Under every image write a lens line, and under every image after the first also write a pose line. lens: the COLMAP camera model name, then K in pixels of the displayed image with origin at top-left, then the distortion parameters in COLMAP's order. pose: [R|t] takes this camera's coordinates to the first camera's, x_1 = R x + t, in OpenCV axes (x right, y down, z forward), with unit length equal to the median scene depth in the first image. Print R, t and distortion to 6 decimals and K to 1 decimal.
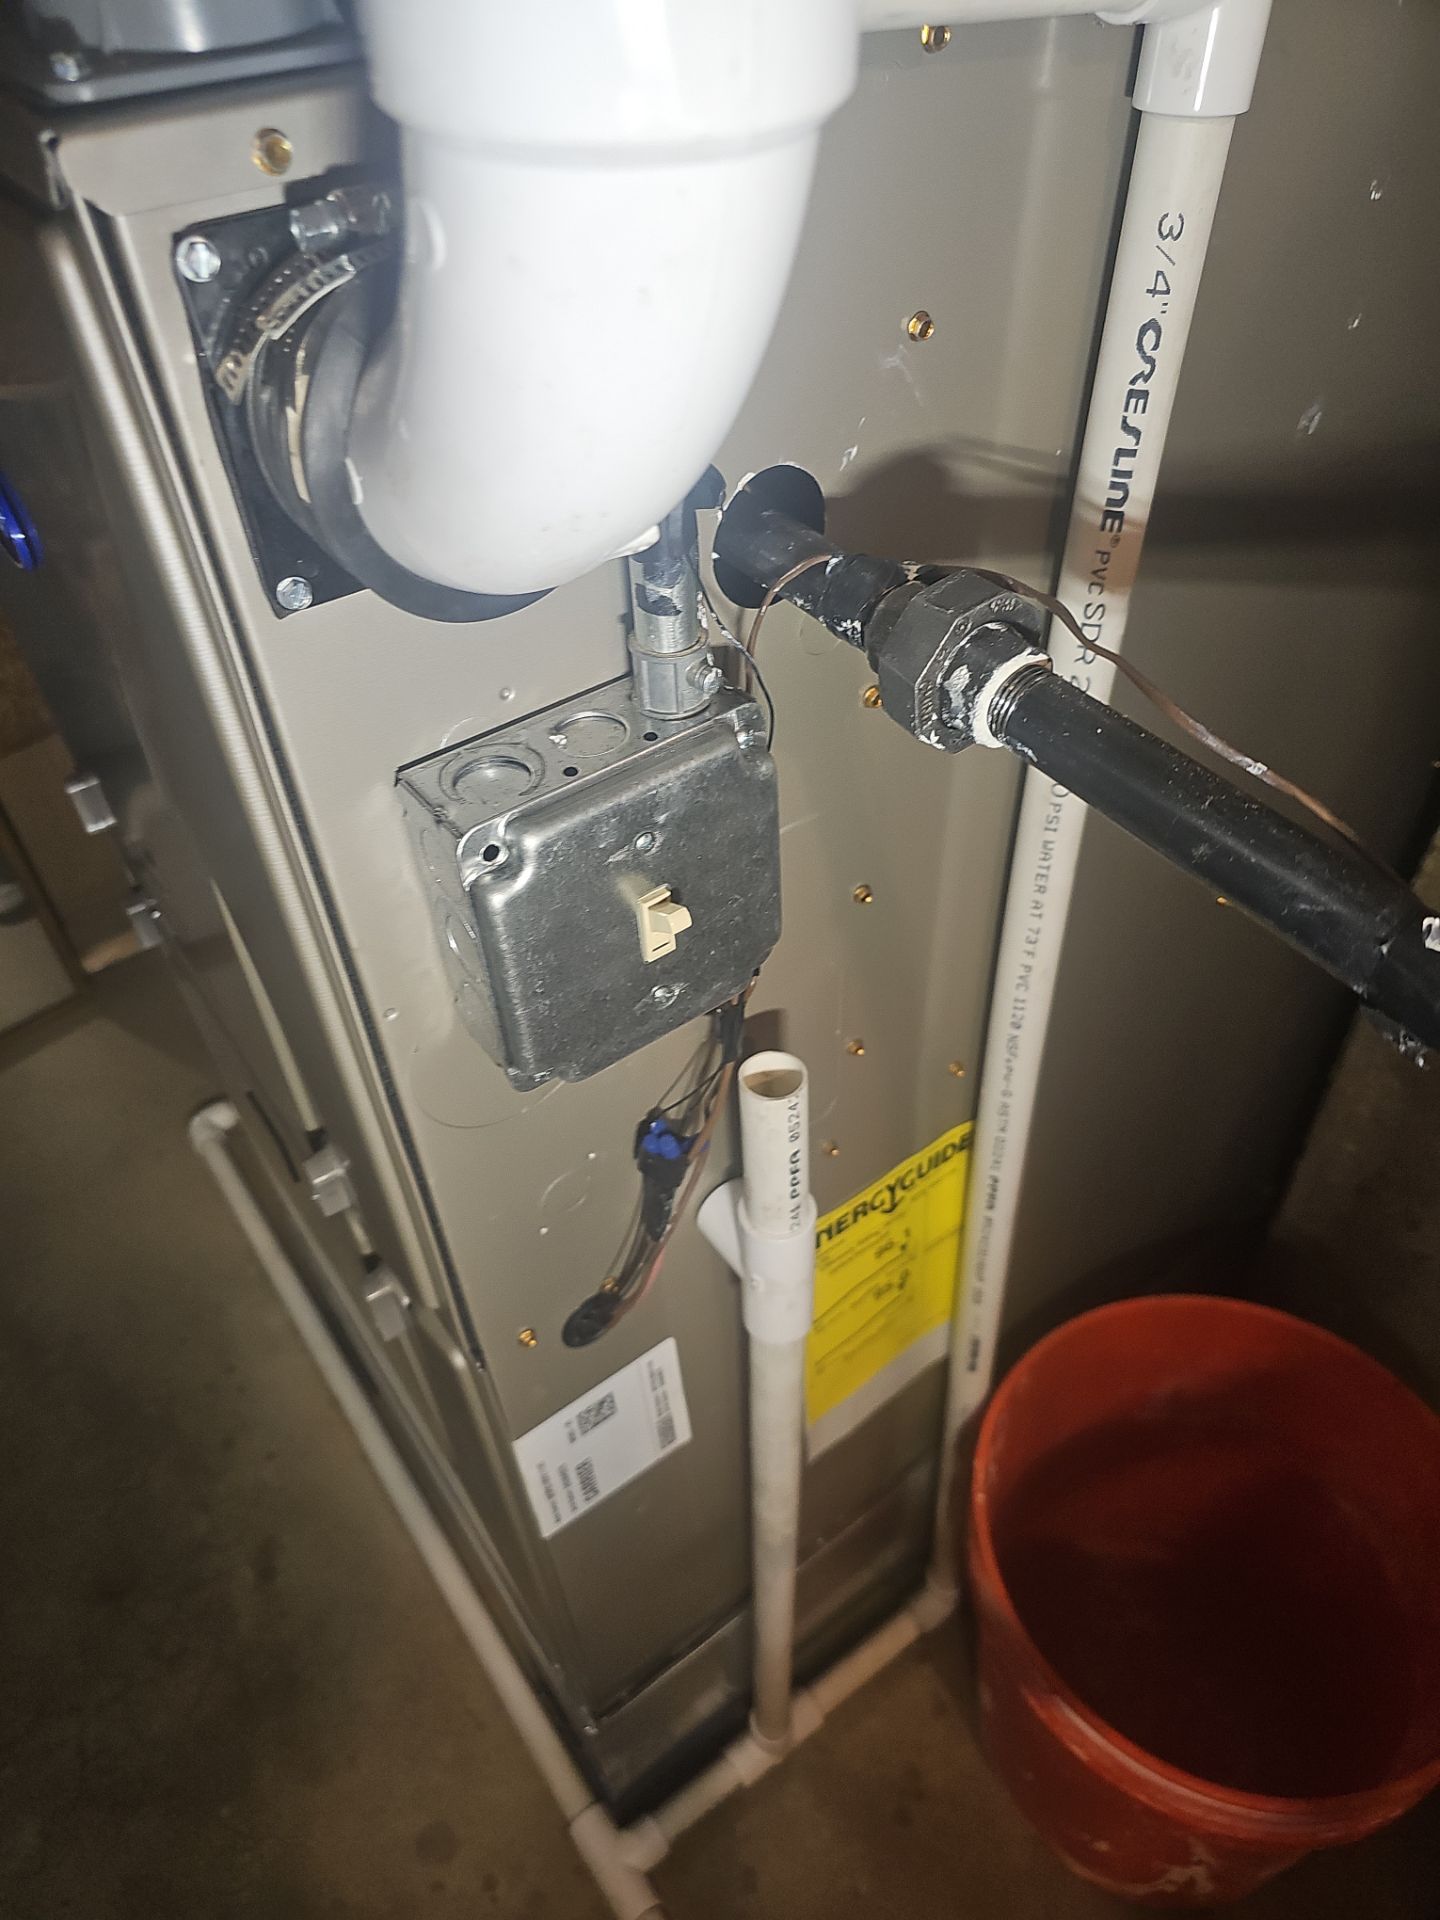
lens RADIAL K [[1318.1, 0, 679.1], [0, 1318.1, 990.1], [0, 0, 1]] dist [0.005290, 0.002584]
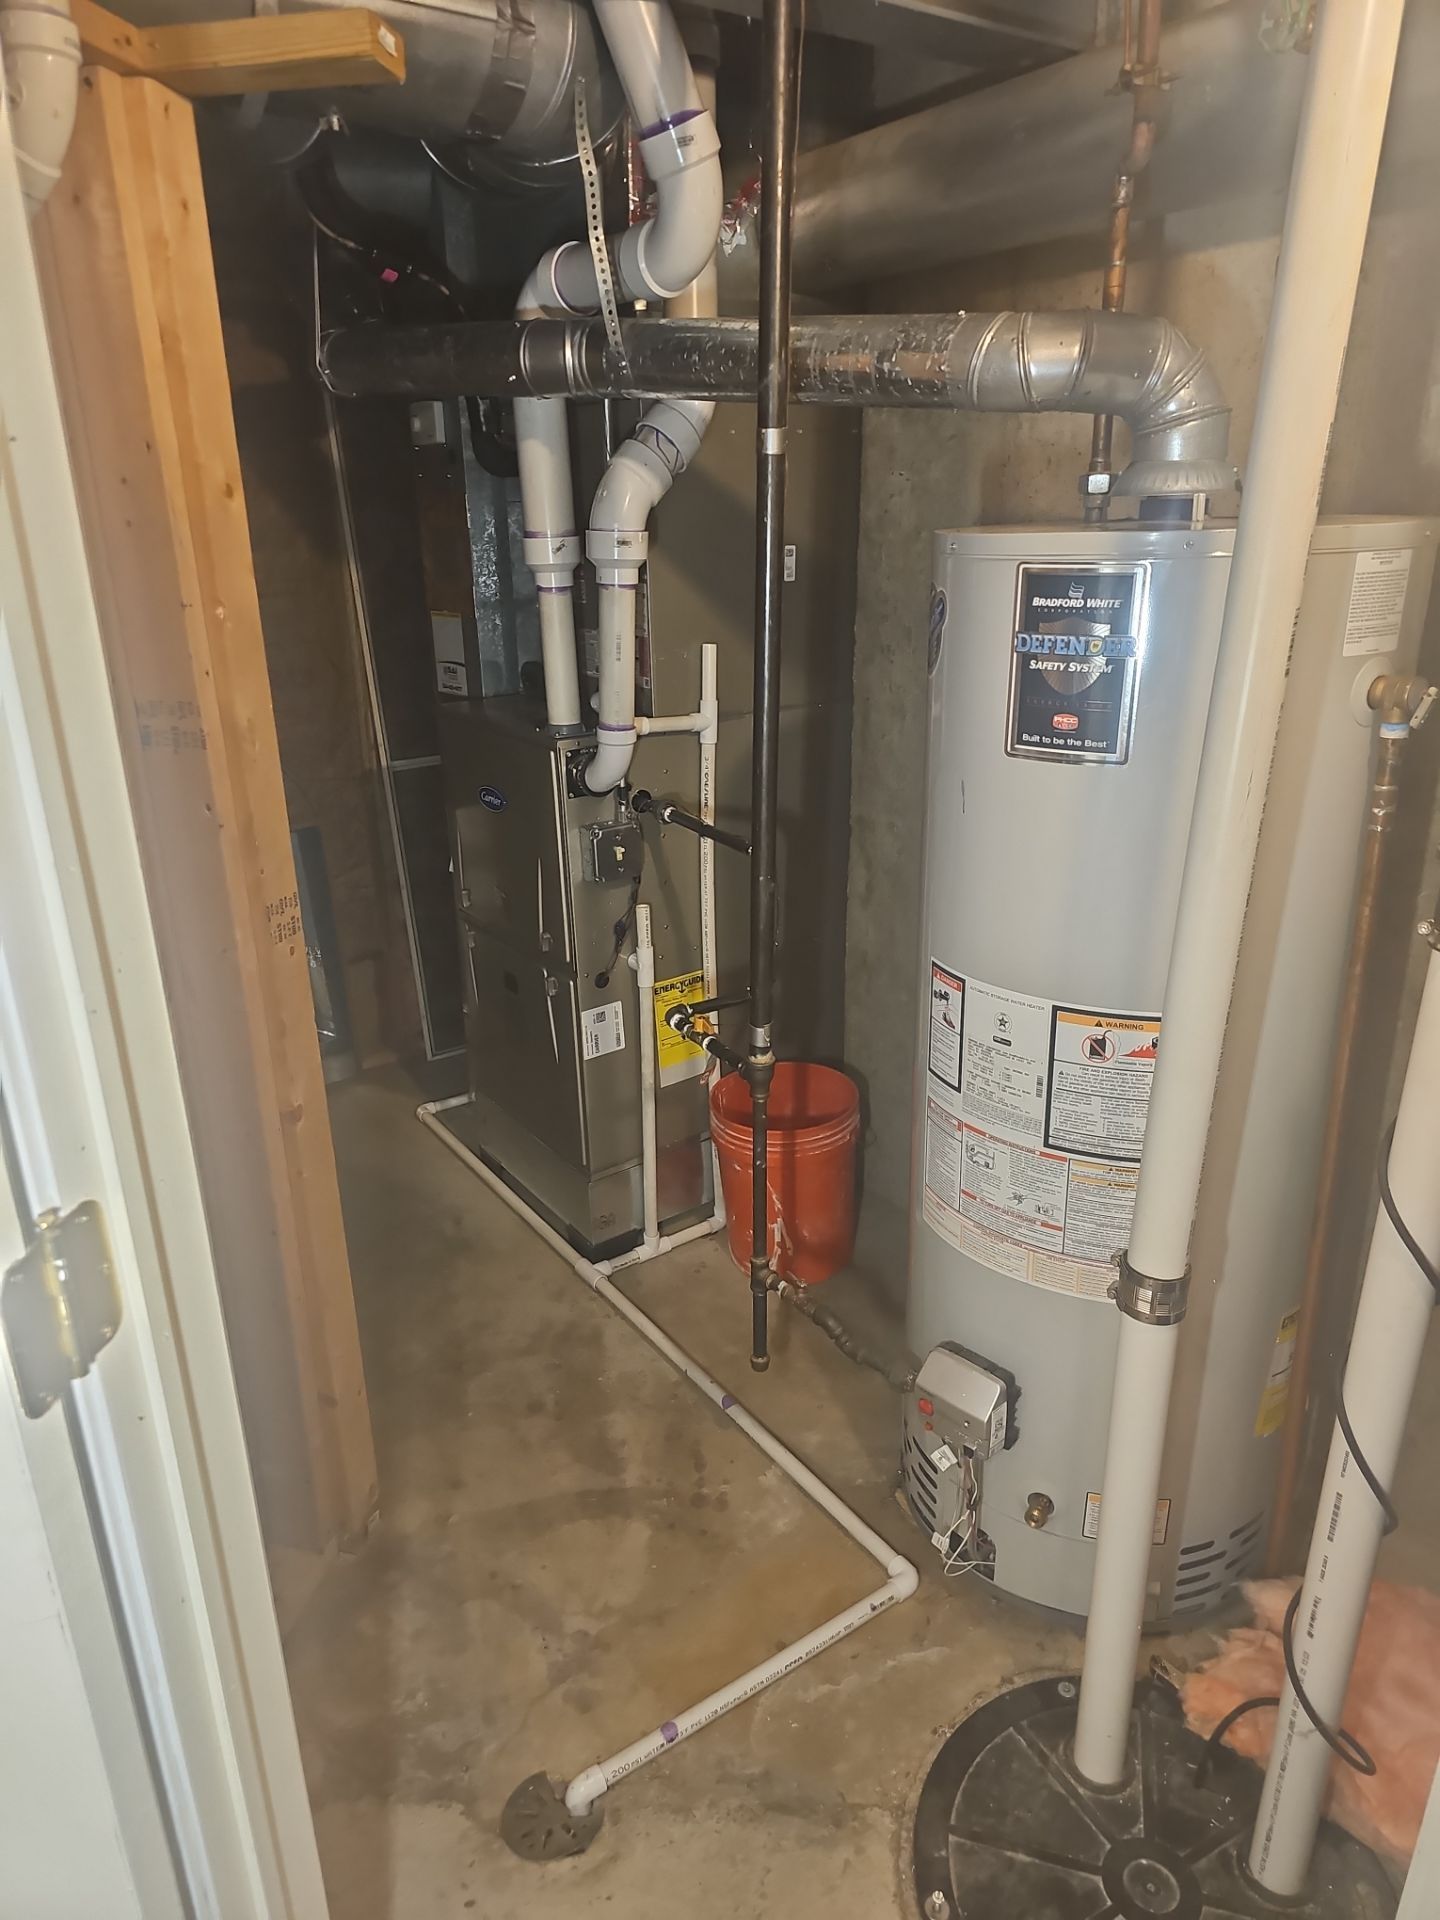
lens RADIAL K [[1243.0, 0, 693.6], [0, 1243.0, 964.9], [0, 0, 1]] dist [0.027065, -0.001151]
pose [[0.999384, 0.034969, 0.002898, 0.228241], [-0.031058, 0.920001, -0.390683, 1.849047], [-0.016328, 0.390352, 0.920521, -2.849361]]
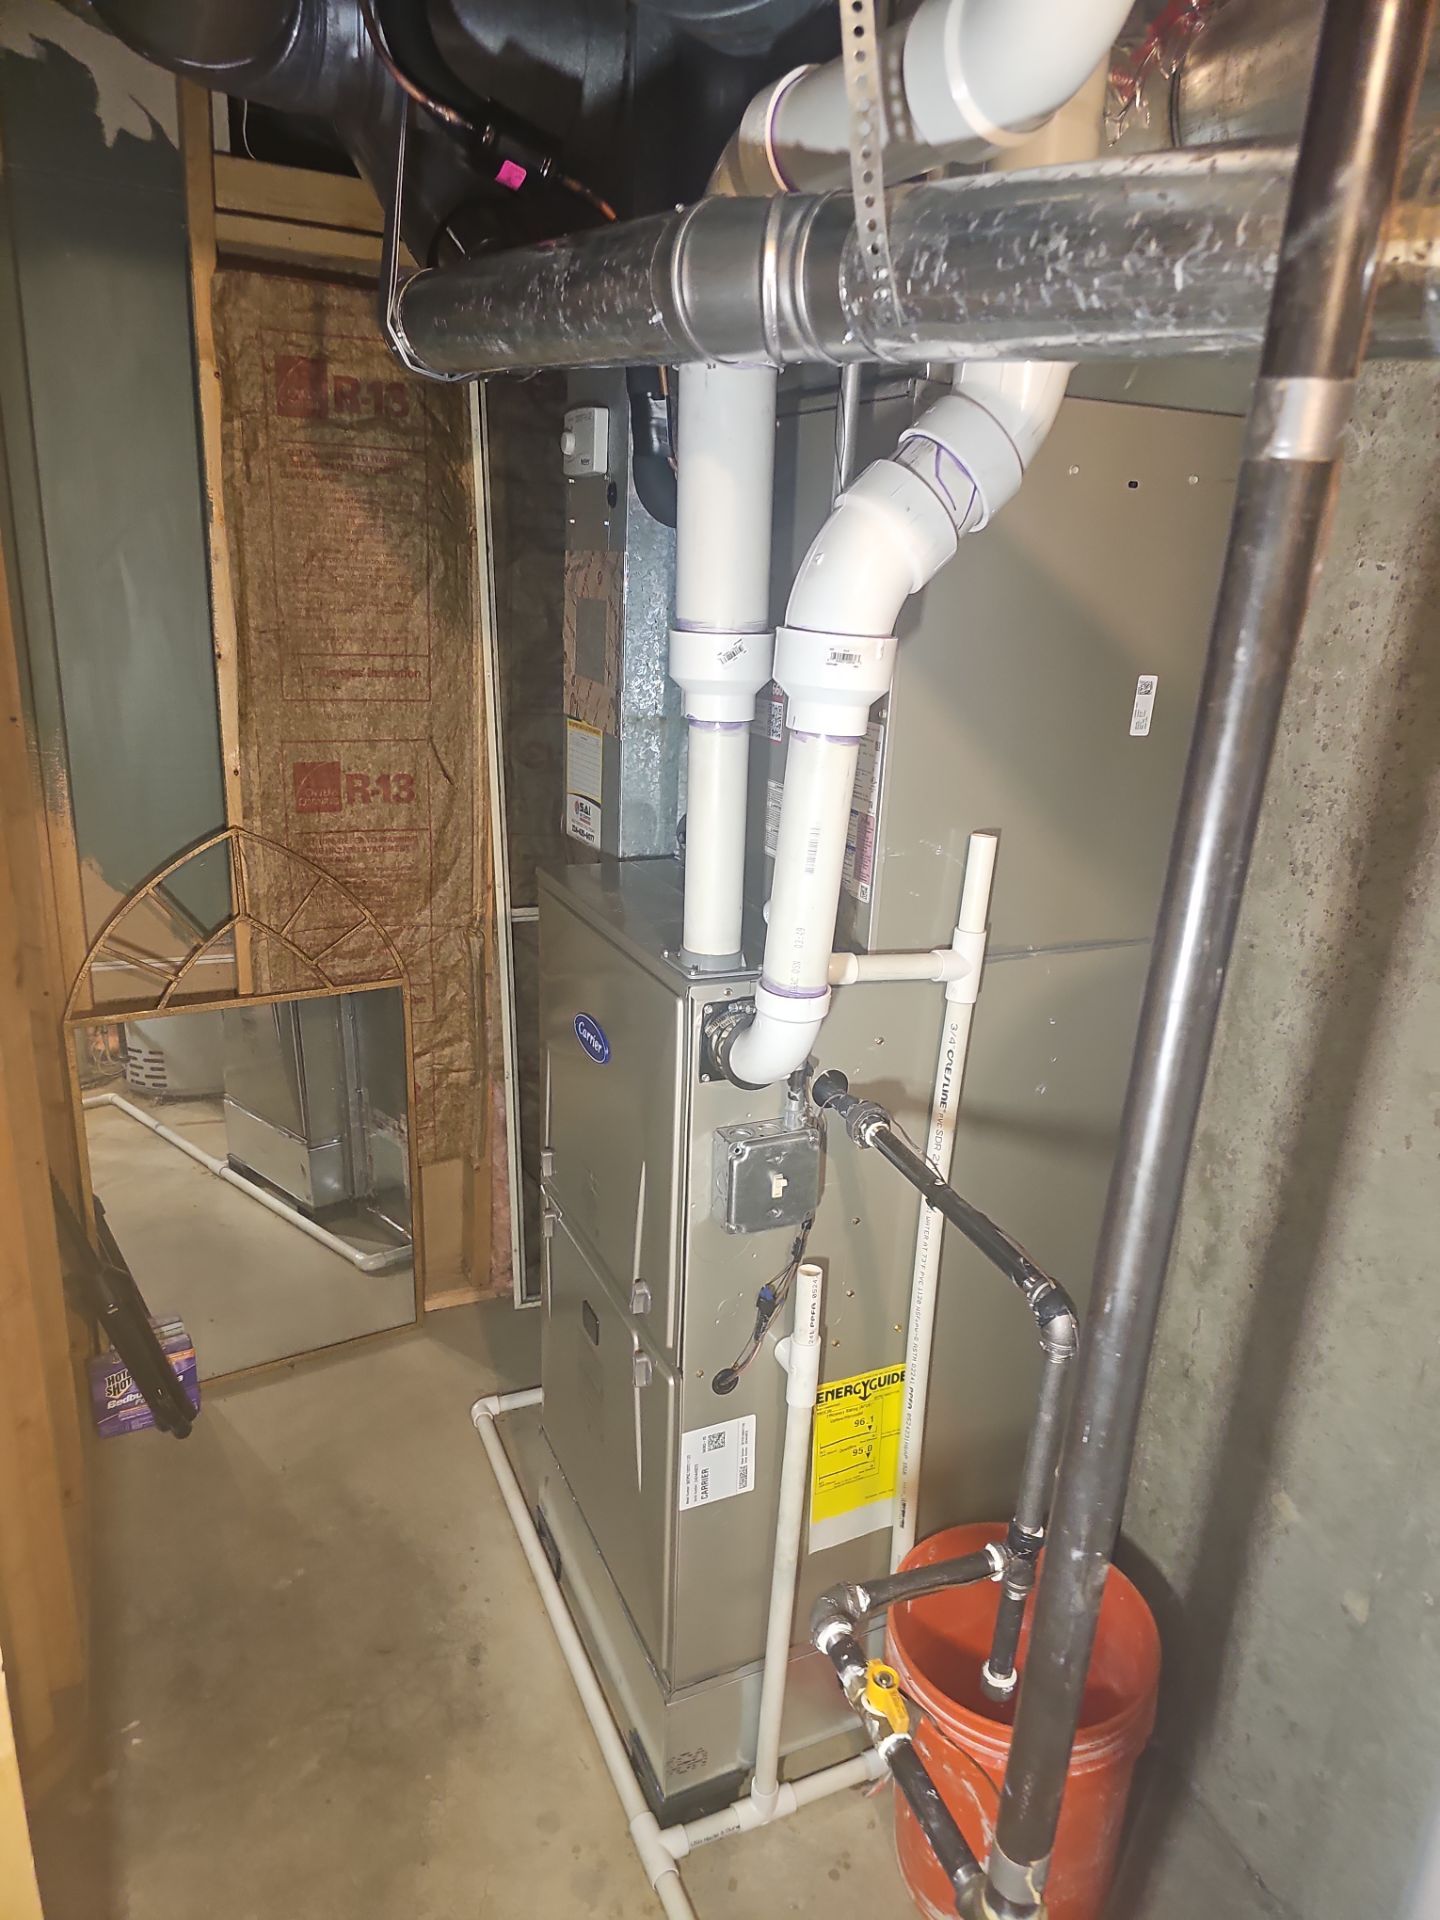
lens RADIAL K [[1255.7, 0, 720.0], [0, 1255.7, 960.0], [0, 0, 1]] dist [0.110001, -0.151154]
pose [[0.975892, 0.156131, -0.152506, 0.171412], [-0.207907, 0.877613, -0.431937, 0.615210], [0.066402, 0.453231, 0.888916, -1.531517]]
